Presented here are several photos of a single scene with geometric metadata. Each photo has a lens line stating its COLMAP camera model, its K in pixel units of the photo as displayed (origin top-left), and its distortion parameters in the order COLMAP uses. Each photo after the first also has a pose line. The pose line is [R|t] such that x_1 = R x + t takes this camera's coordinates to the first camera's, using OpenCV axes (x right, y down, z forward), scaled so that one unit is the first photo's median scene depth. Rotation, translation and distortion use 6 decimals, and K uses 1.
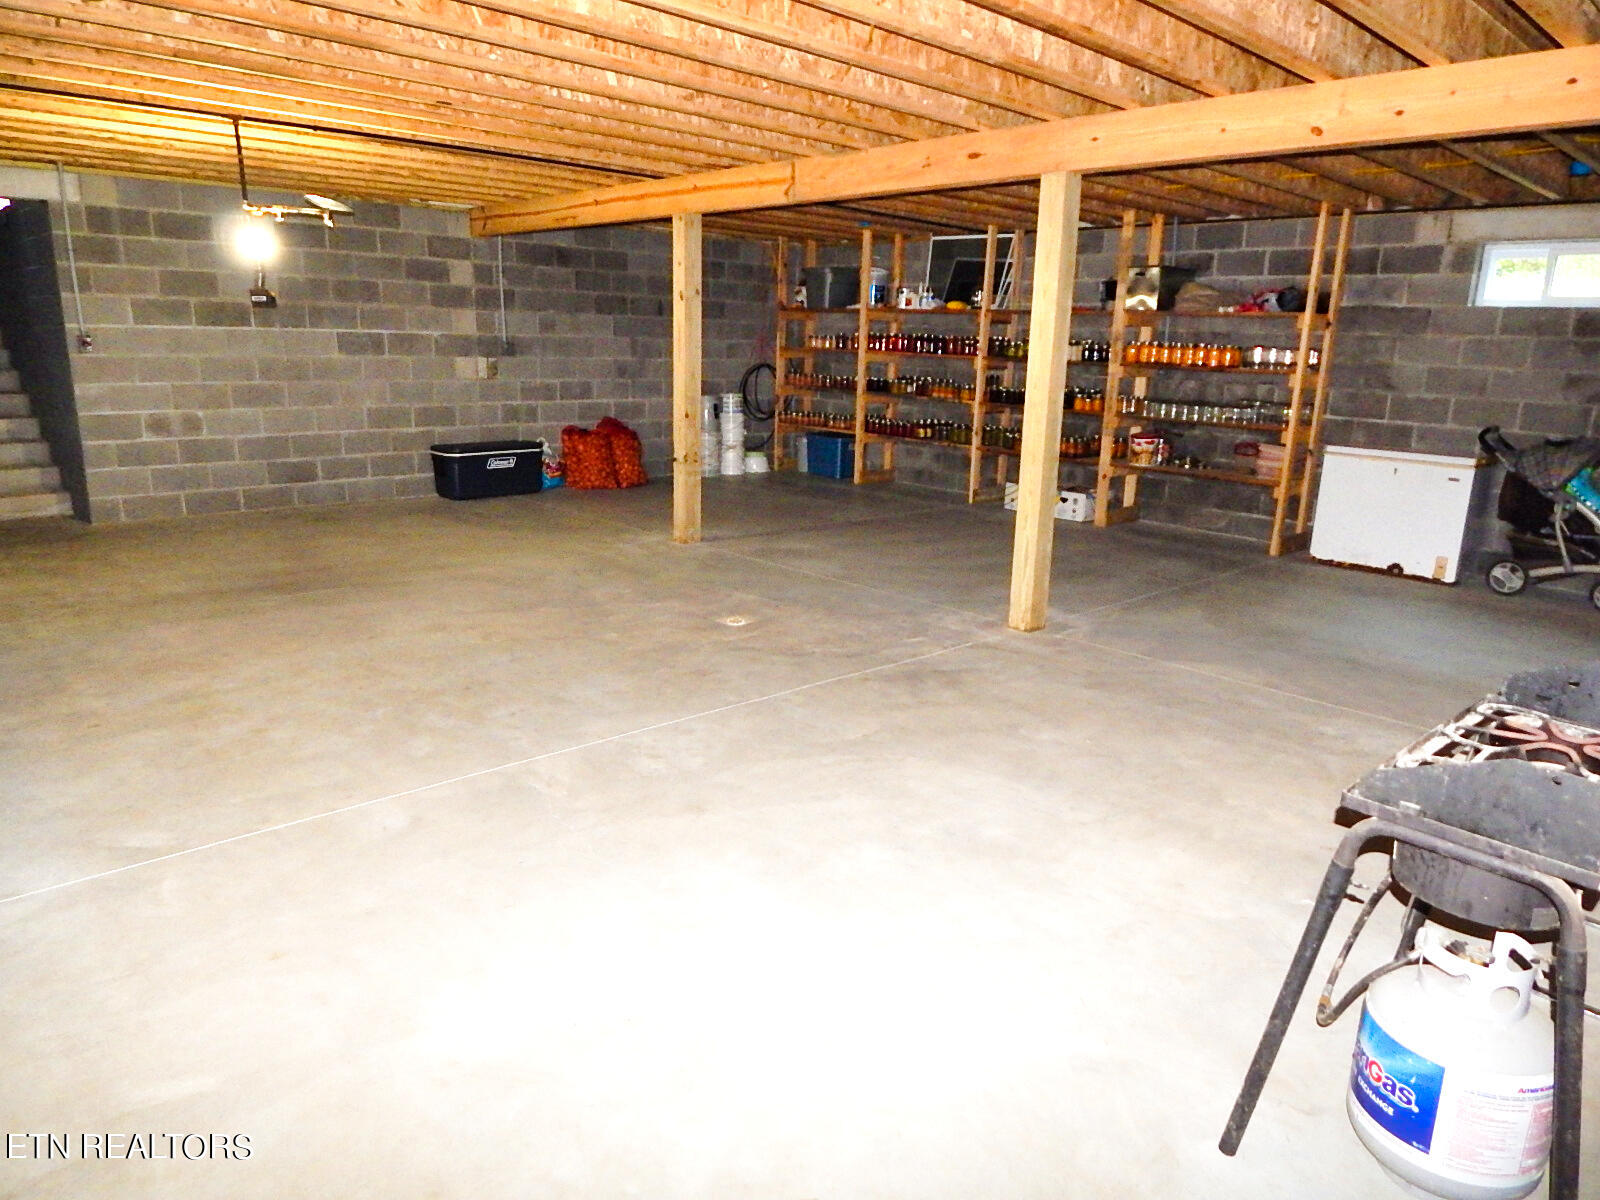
lens RADIAL K [[1061.7, 0, 800.7], [0, 1061.7, 595.7], [0, 0, 1]] dist [0.008742, -0.010364]
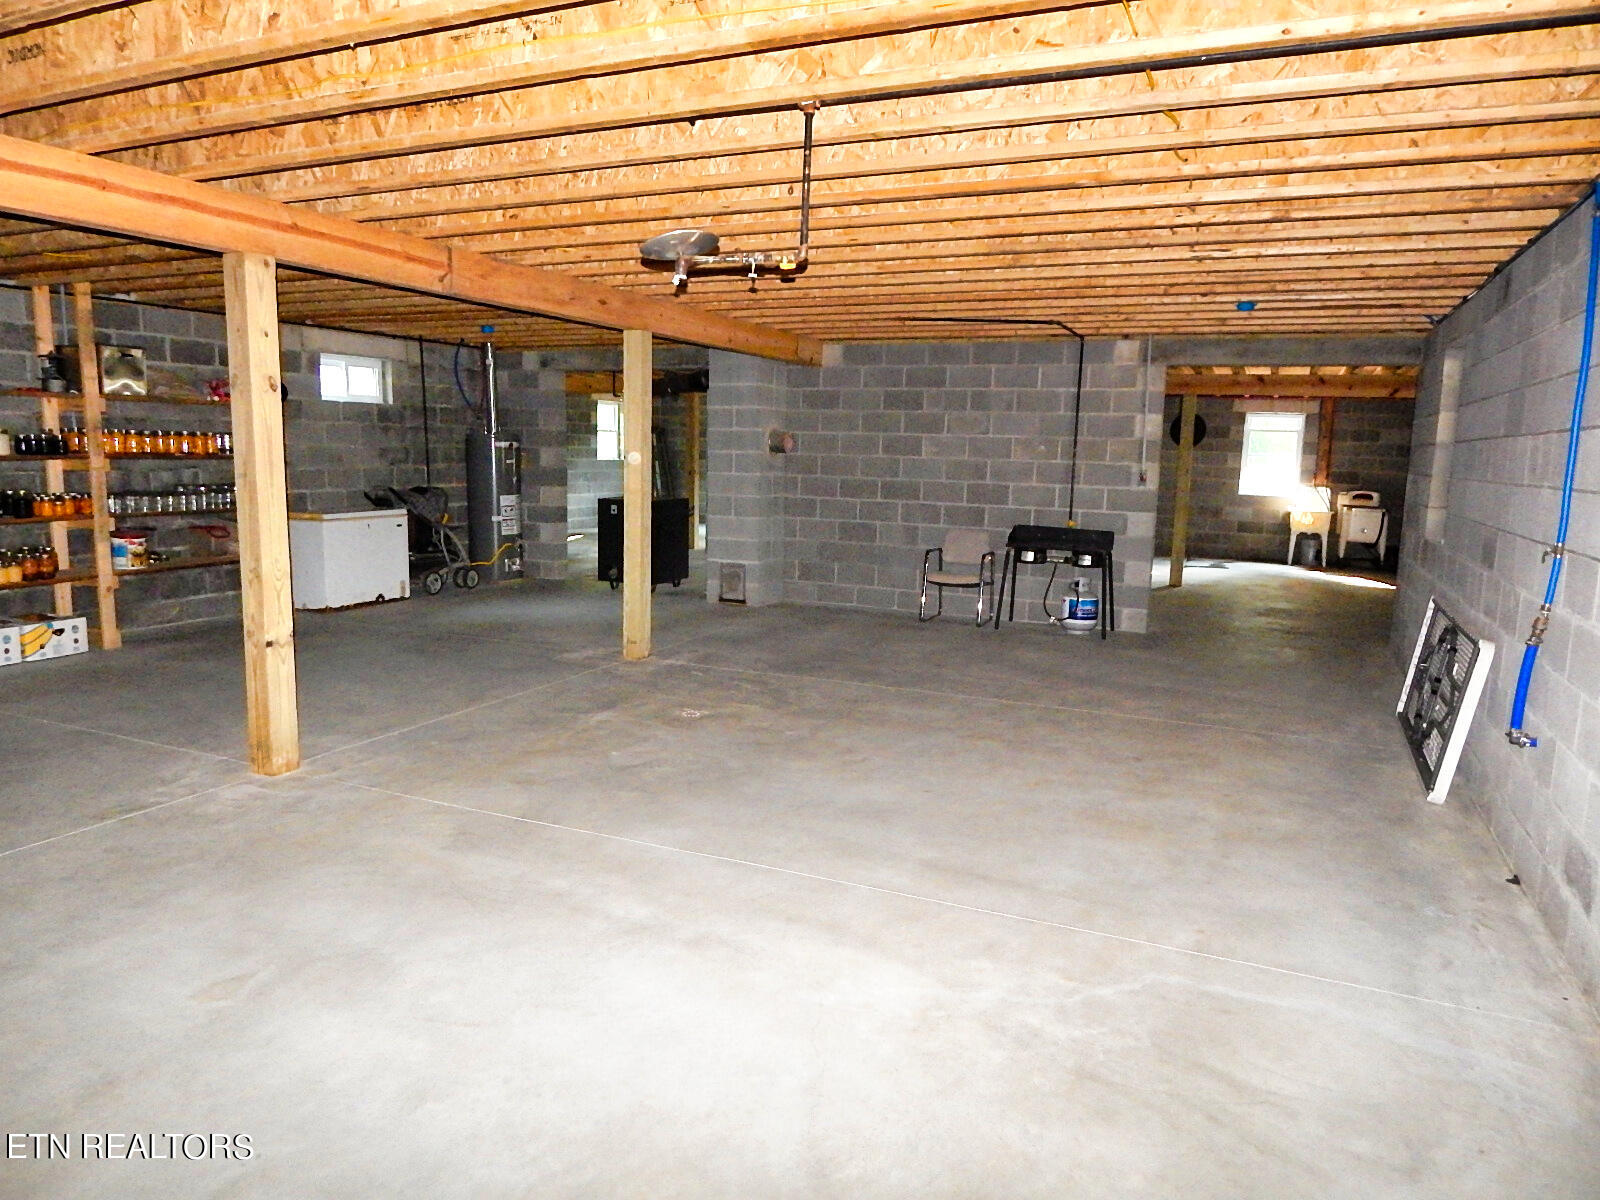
lens RADIAL K [[1061.7, 0, 793.3], [0, 1061.7, 596.4], [0, 0, 1]] dist [0.008742, -0.010364]
pose [[-0.372864, -0.172286, 0.911751, -0.817057], [0.192642, 0.946827, 0.257695, -0.263910], [-0.907668, 0.271727, -0.319848, 0.942635]]
